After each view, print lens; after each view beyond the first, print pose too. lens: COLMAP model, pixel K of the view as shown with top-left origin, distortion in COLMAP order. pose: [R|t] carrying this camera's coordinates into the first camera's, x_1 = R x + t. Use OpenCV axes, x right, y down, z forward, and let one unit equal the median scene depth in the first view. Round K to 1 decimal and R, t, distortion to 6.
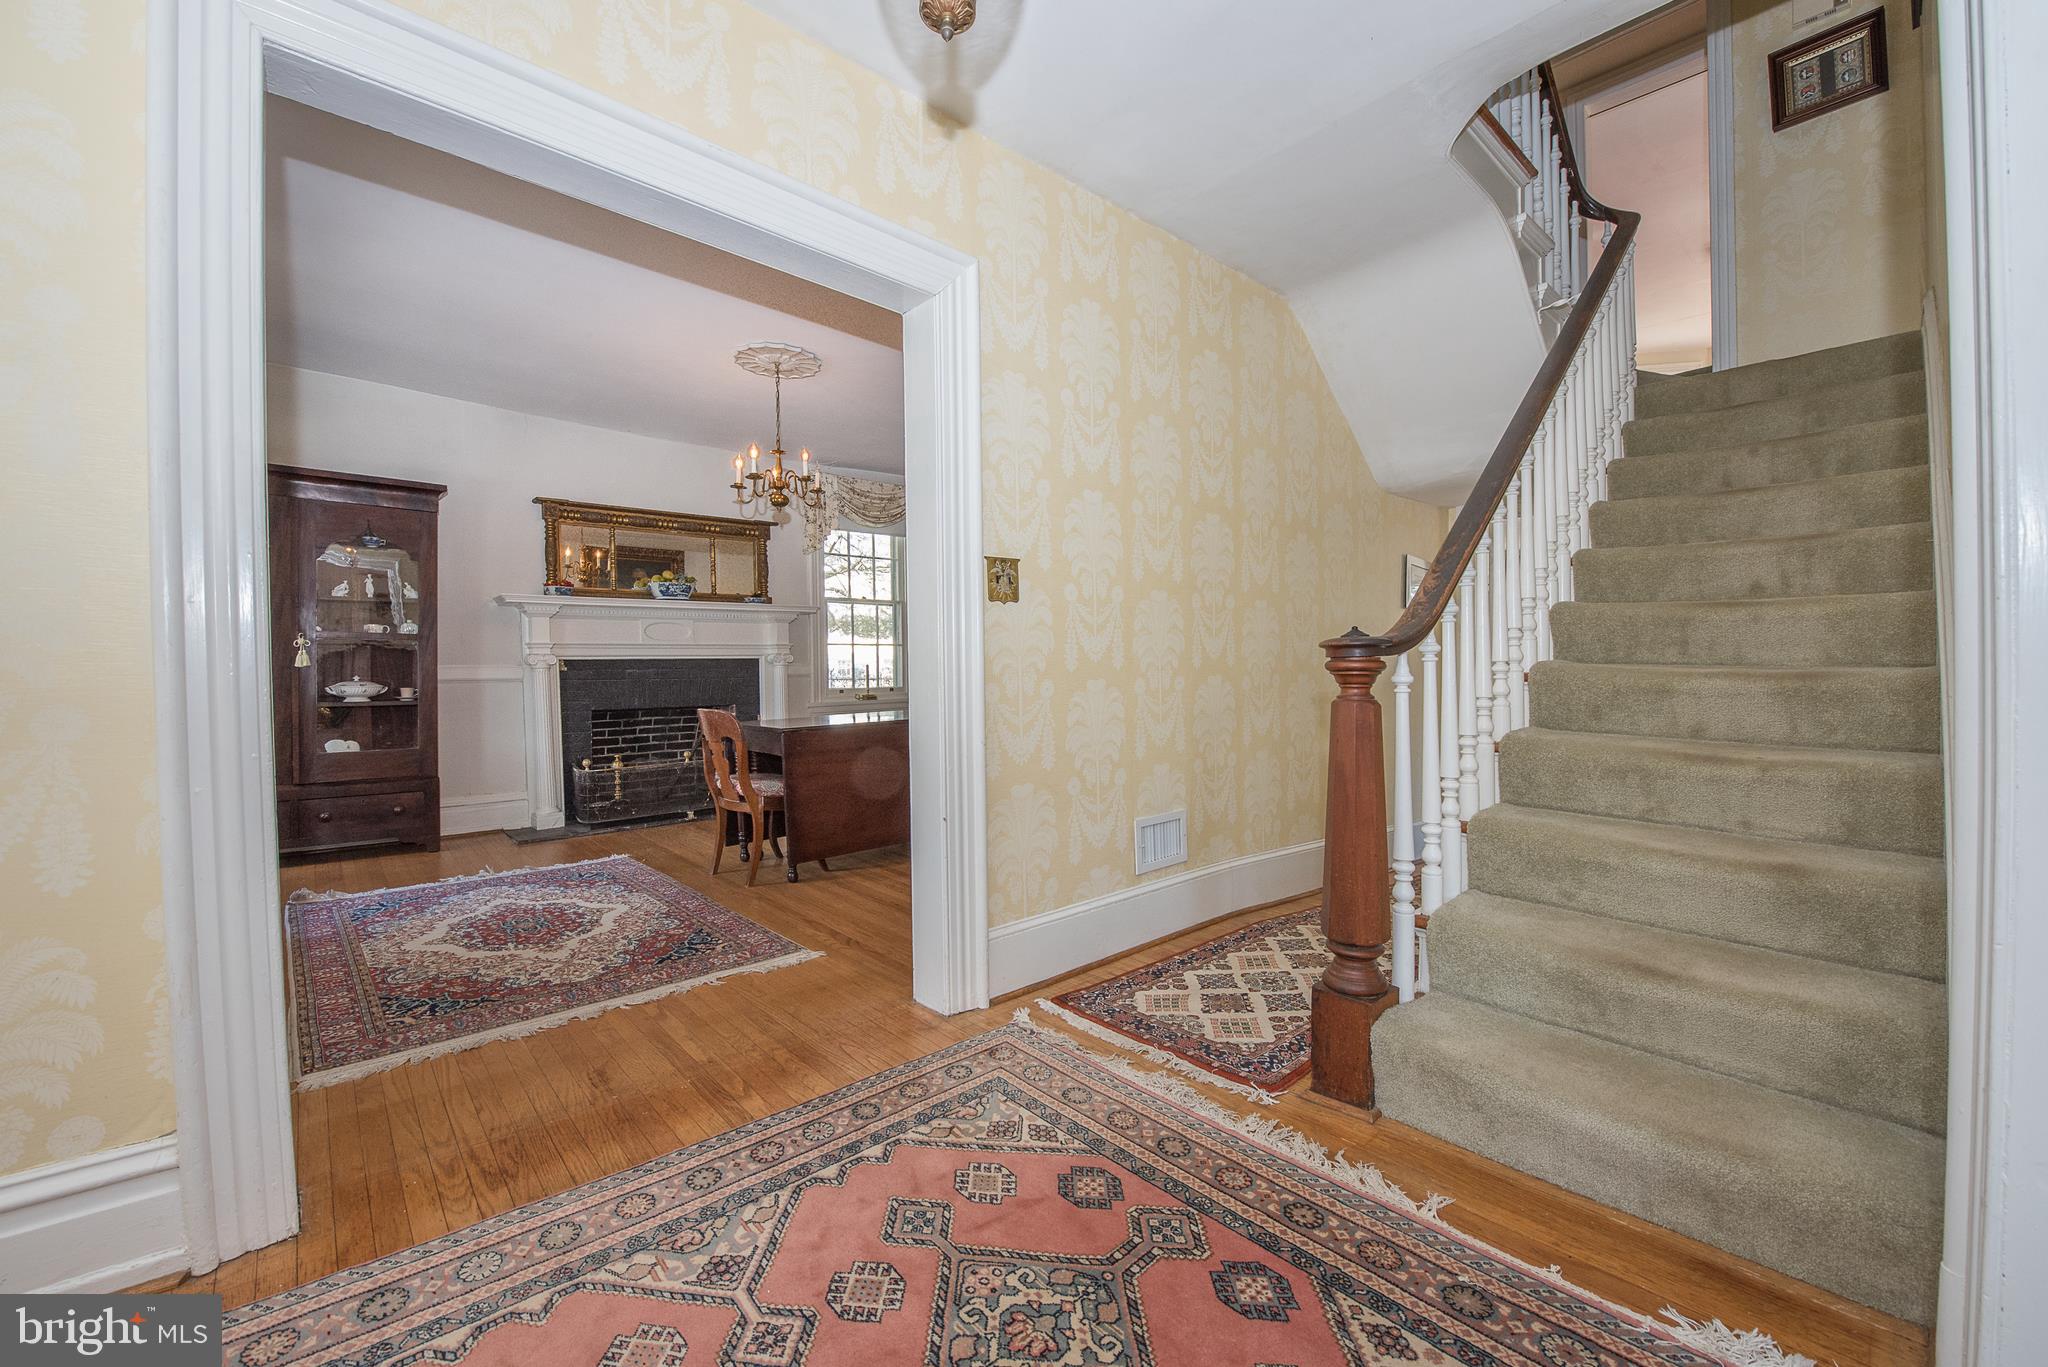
lens RADIAL K [[816.0, 0, 960.2], [0, 816.0, 679.2], [0, 0, 1]] dist [-0.017740, -0.000534]
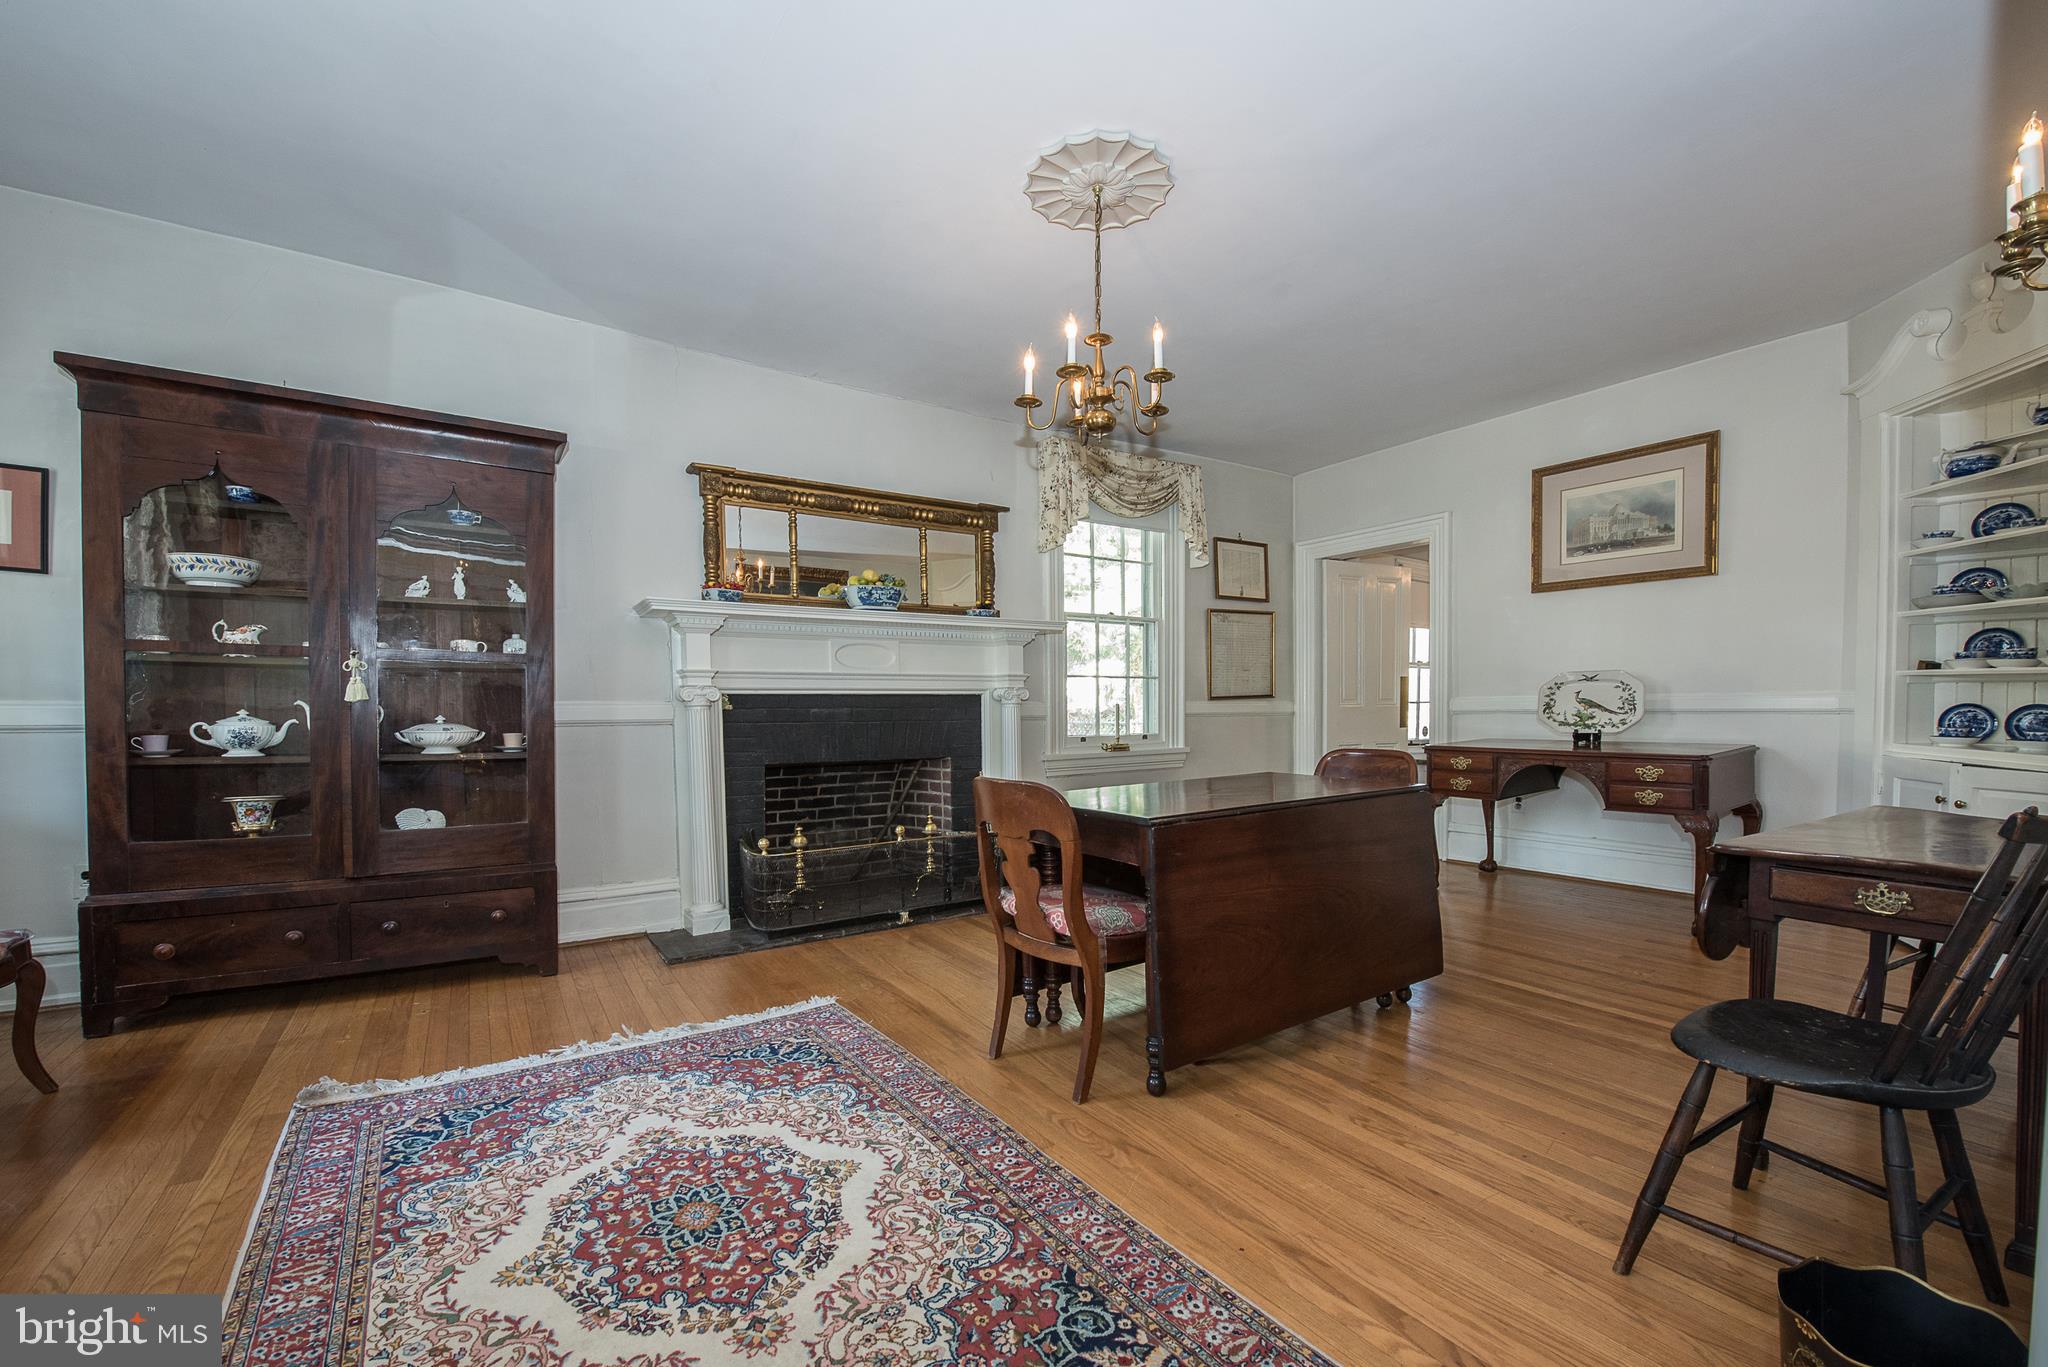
lens RADIAL K [[816.0, 0, 1009.9], [0, 816.0, 731.8], [0, 0, 1]] dist [-0.017740, -0.000534]
pose [[0.996121, 0.007273, -0.087687, -0.187286], [-0.006123, 0.999892, 0.013373, -0.002135], [0.087775, -0.012784, 0.996058, 0.324686]]
